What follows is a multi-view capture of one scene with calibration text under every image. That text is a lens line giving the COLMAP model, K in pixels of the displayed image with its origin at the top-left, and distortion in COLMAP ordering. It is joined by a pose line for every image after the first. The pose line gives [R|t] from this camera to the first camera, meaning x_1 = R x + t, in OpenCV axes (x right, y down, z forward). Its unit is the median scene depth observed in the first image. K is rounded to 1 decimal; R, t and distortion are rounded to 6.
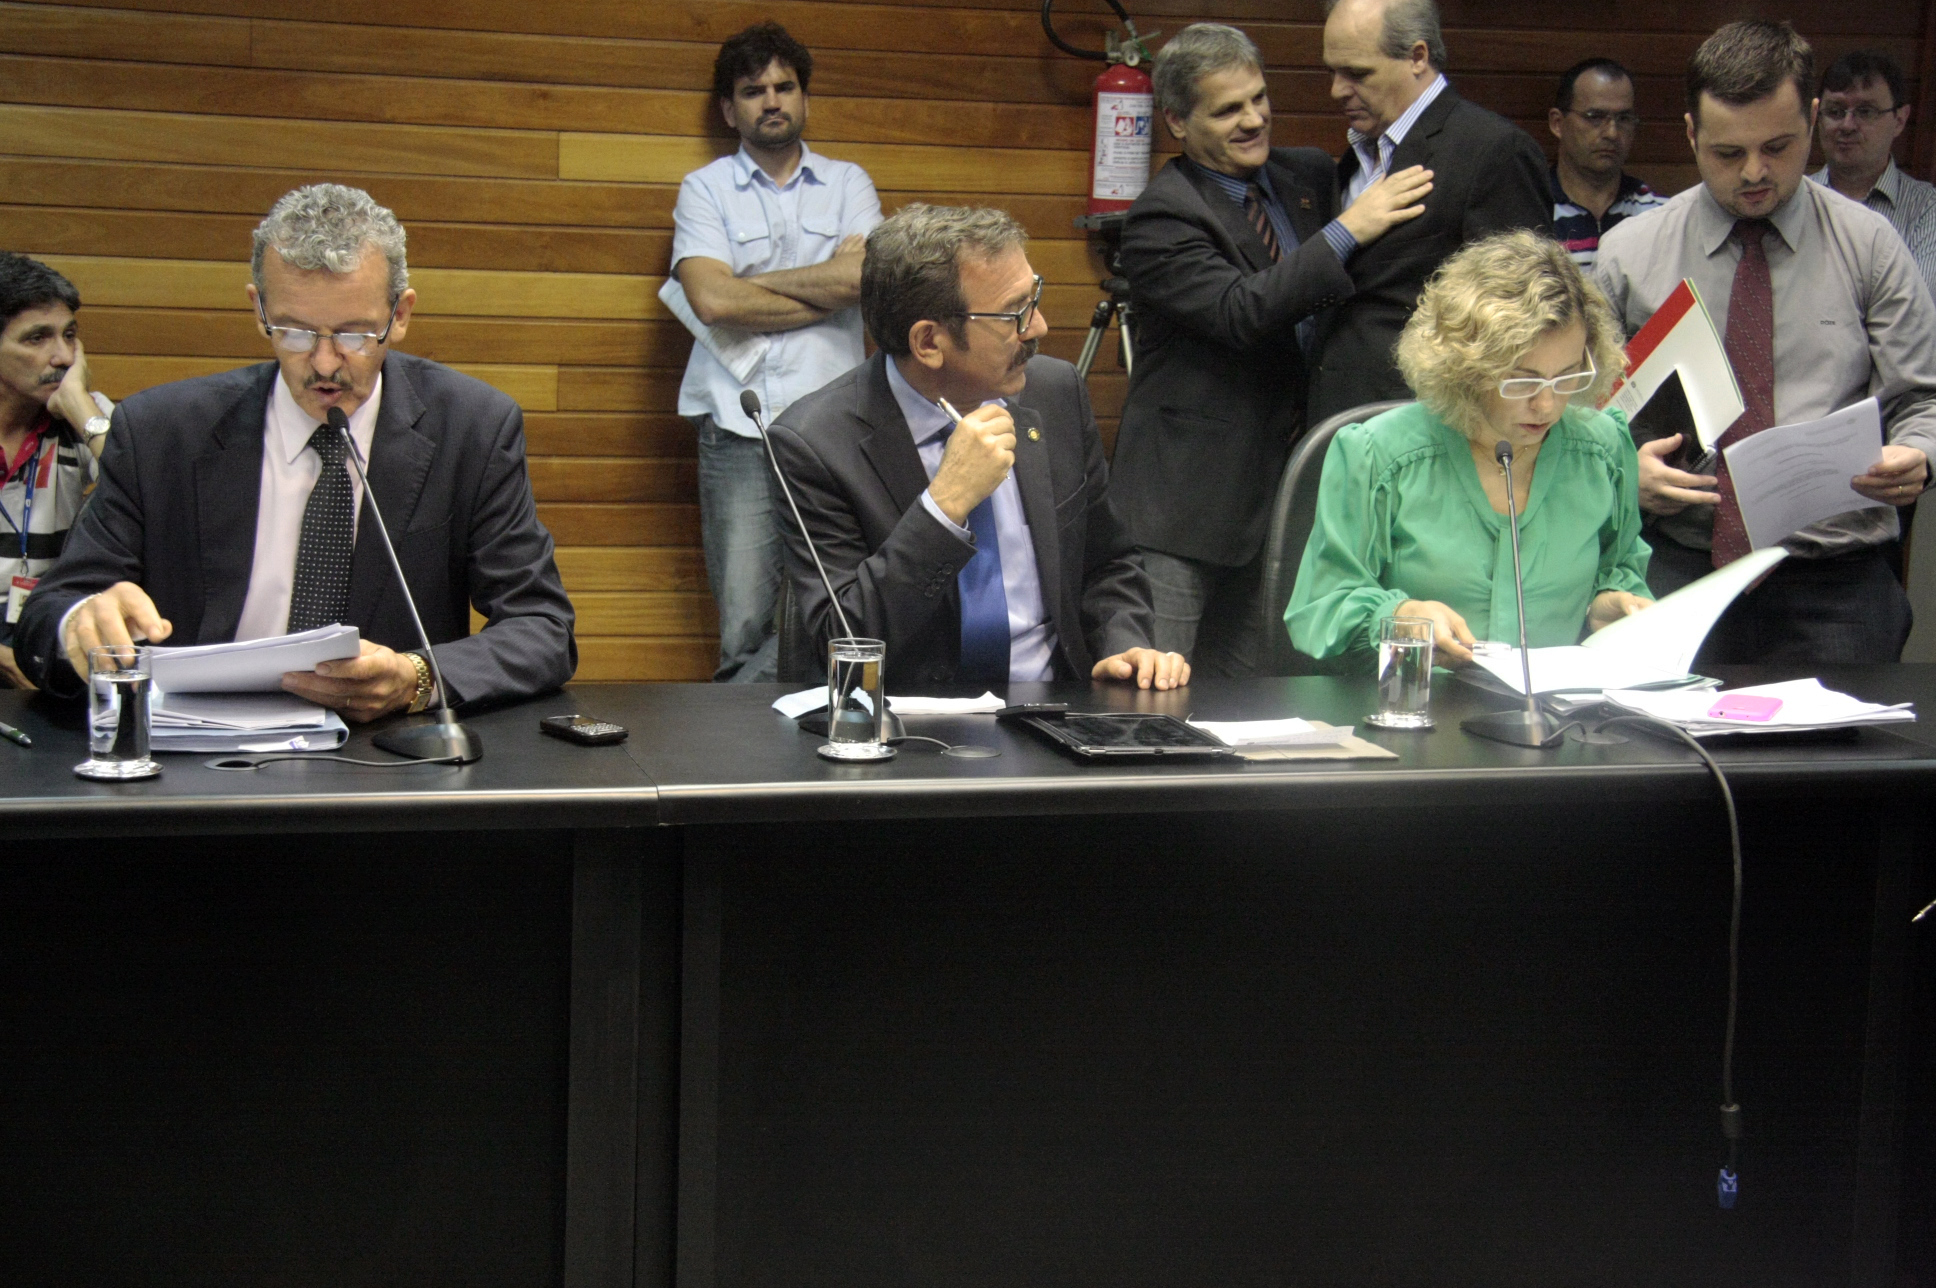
lens RADIAL K [[3347.0, 0, 968.0], [0, 3347.0, 644.0], [0, 0, 1]] dist [0.009297, -0.015373]
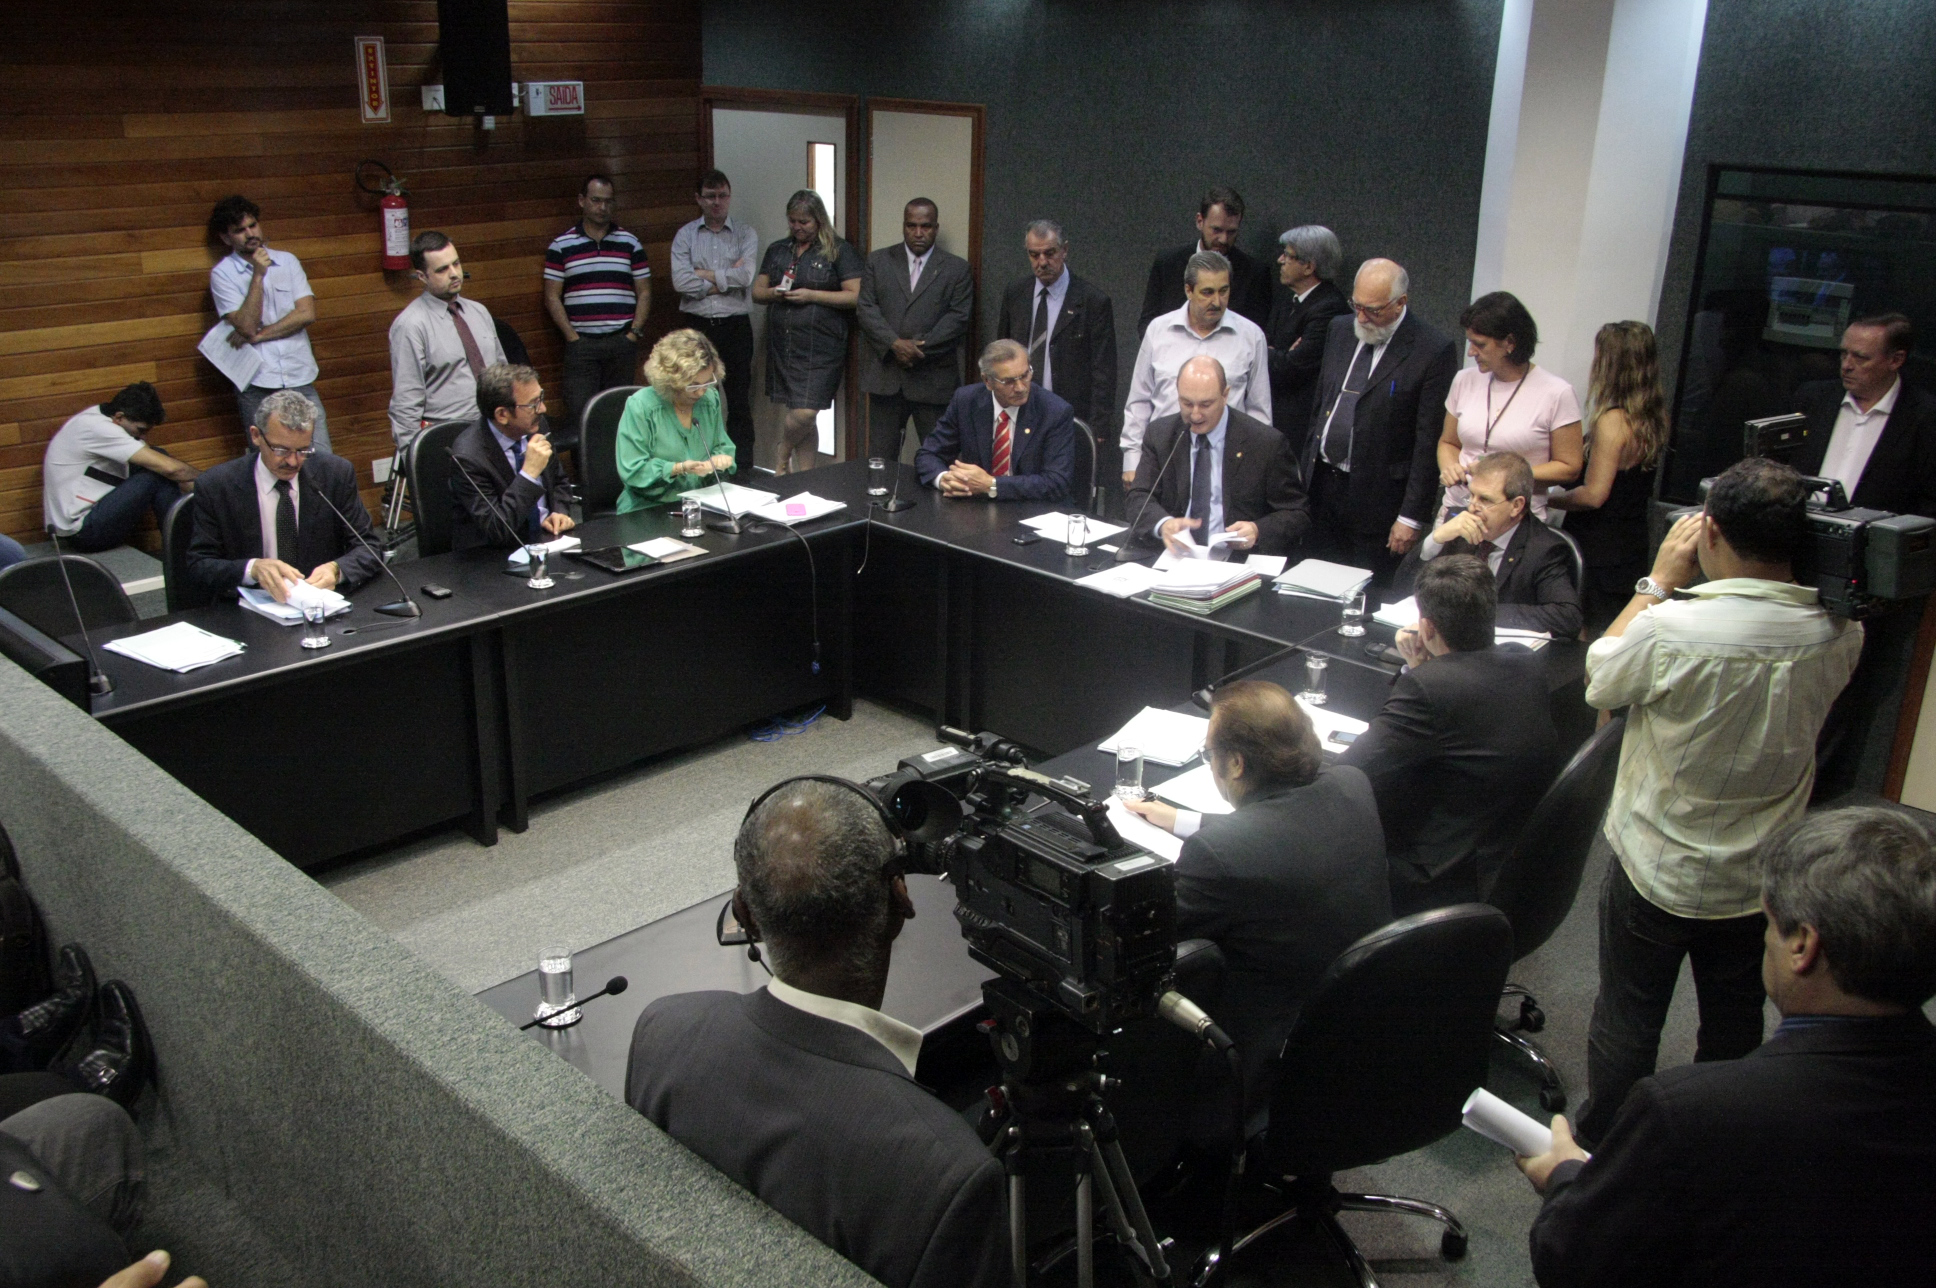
lens RADIAL K [[1744.9, 0, 968.0], [0, 1744.9, 644.0], [0, 0, 1]] dist [-0.143397, 0.237302]
pose [[0.868280, -0.185099, 0.460248, -0.230789], [0.082763, 0.968828, 0.233500, -0.132988], [-0.489122, -0.164652, 0.856533, -0.253585]]
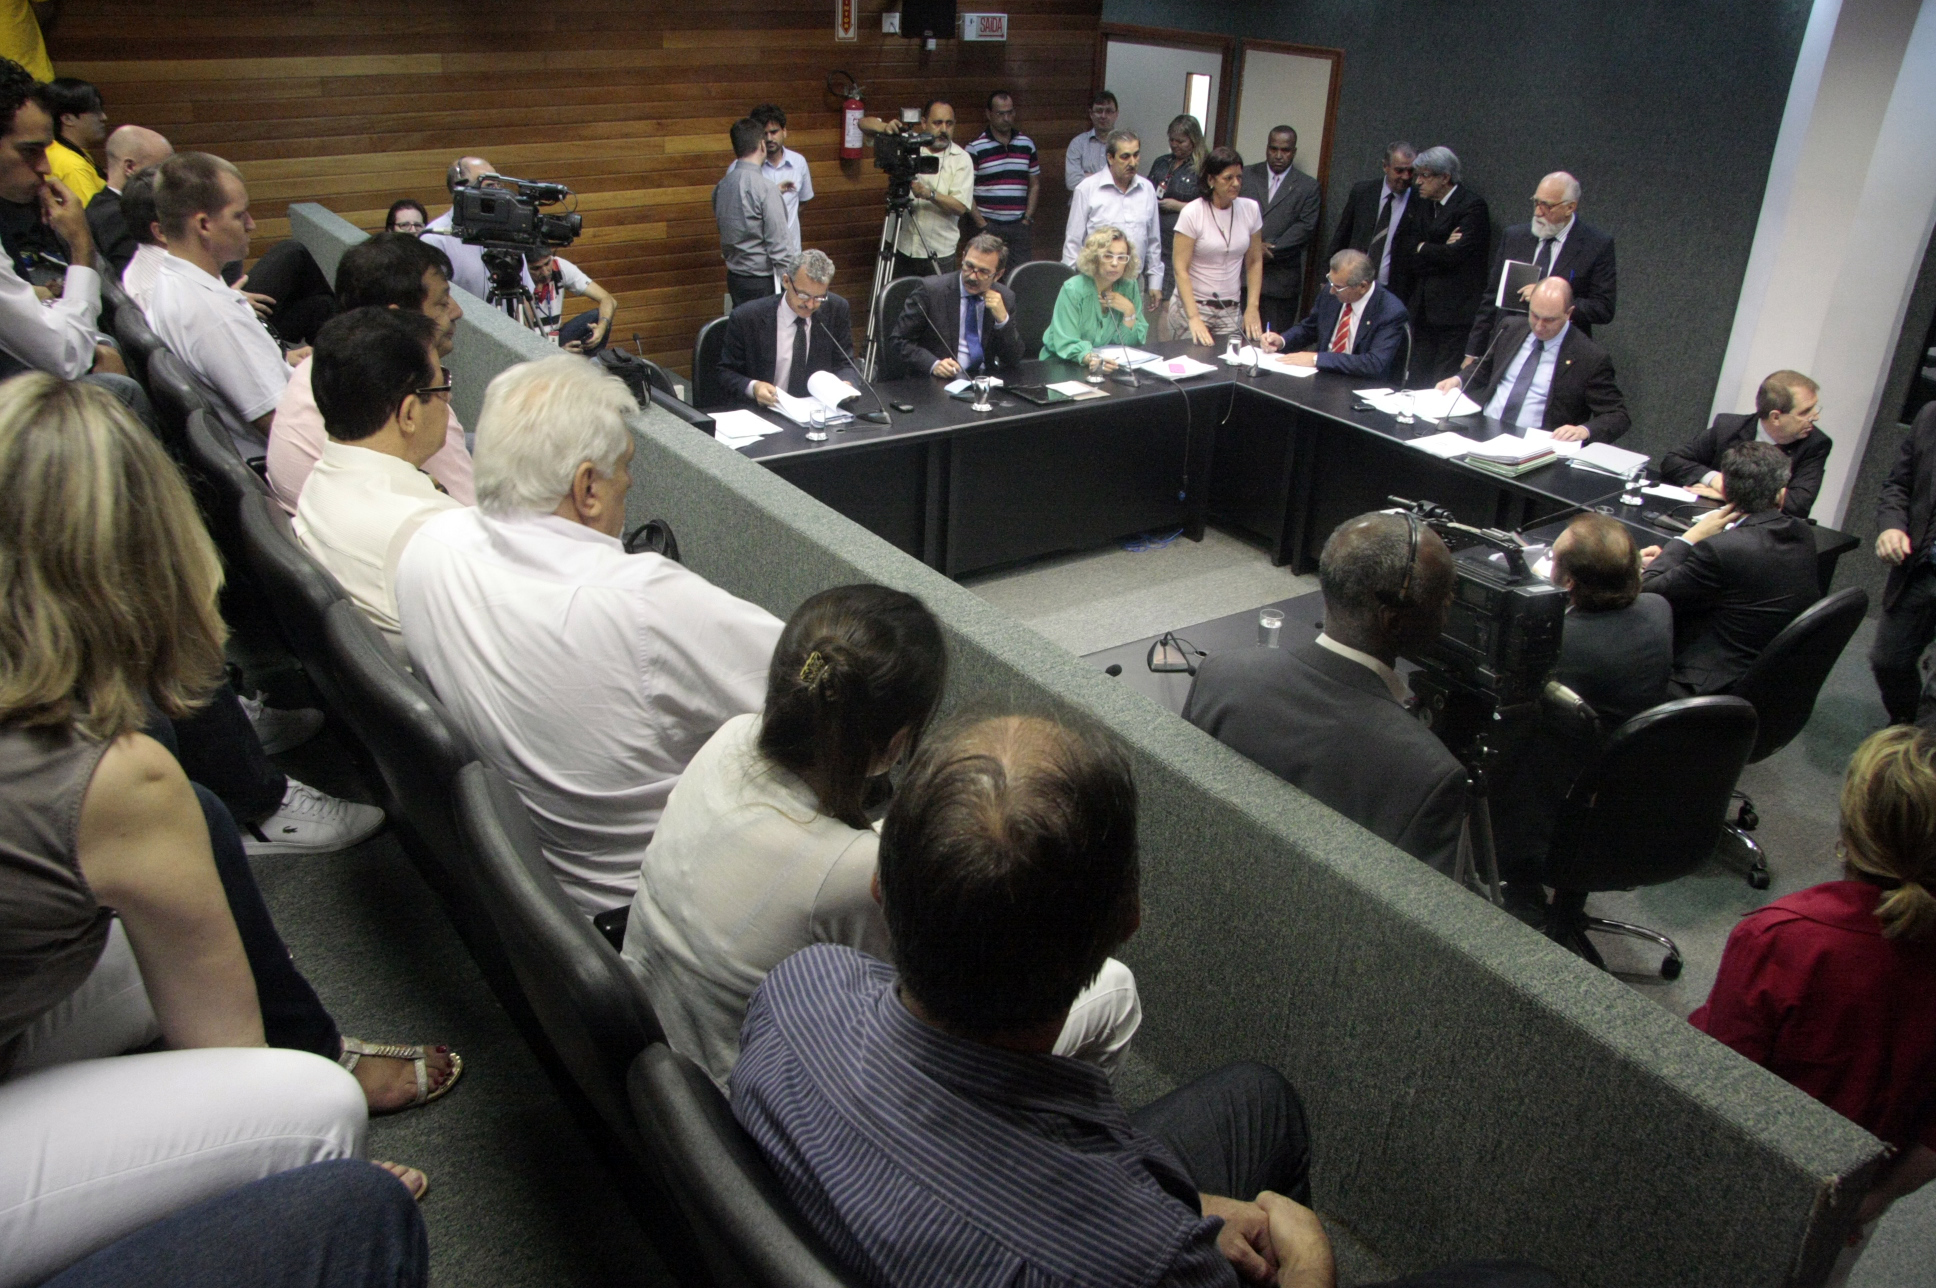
lens RADIAL K [[1494.2, 0, 968.0], [0, 1494.2, 644.0], [0, 0, 1]] dist [-0.189818, 0.164612]
pose [[0.948520, -0.132256, 0.287781, -0.311669], [0.038374, 0.949935, 0.310083, -0.129490], [-0.314384, -0.283077, 0.906107, -0.302552]]
